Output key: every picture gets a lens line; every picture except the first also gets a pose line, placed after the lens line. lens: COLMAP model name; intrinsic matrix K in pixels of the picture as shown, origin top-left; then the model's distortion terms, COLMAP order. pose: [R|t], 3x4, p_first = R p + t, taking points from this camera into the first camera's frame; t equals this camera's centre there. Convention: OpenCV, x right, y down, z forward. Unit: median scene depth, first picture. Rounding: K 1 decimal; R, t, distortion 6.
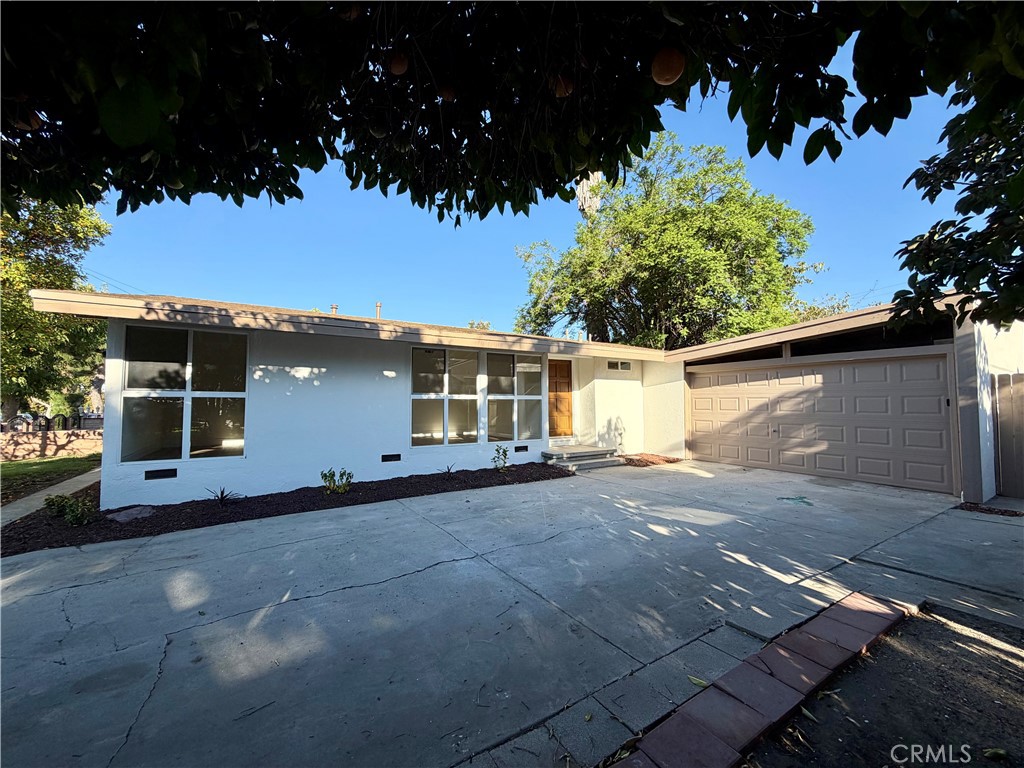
lens RADIAL K [[407.4, 0, 506.4], [0, 407.4, 387.9], [0, 0, 1]] dist [0.000518, -0.000166]
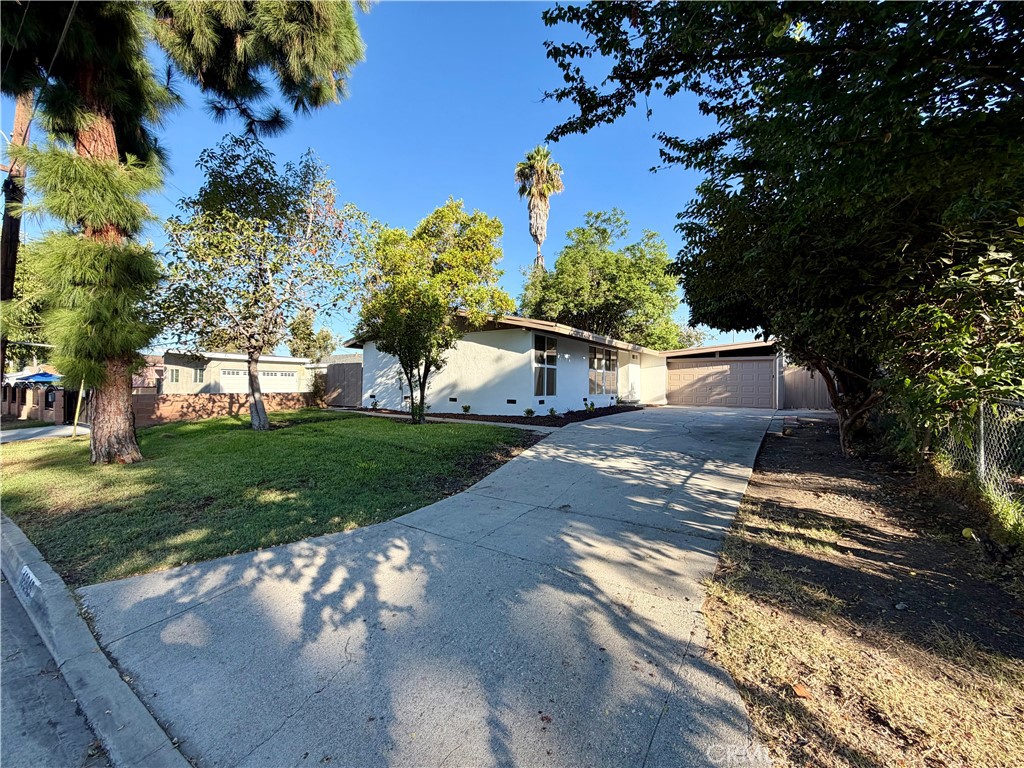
lens RADIAL K [[407.4, 0, 515.6], [0, 407.4, 384.1], [0, 0, 1]] dist [0.000518, -0.000166]
pose [[0.909695, 0.011042, 0.415130, -1.341571], [-0.027809, 0.999022, 0.034366, 0.030698], [-0.414345, -0.042806, 0.909113, -0.671898]]
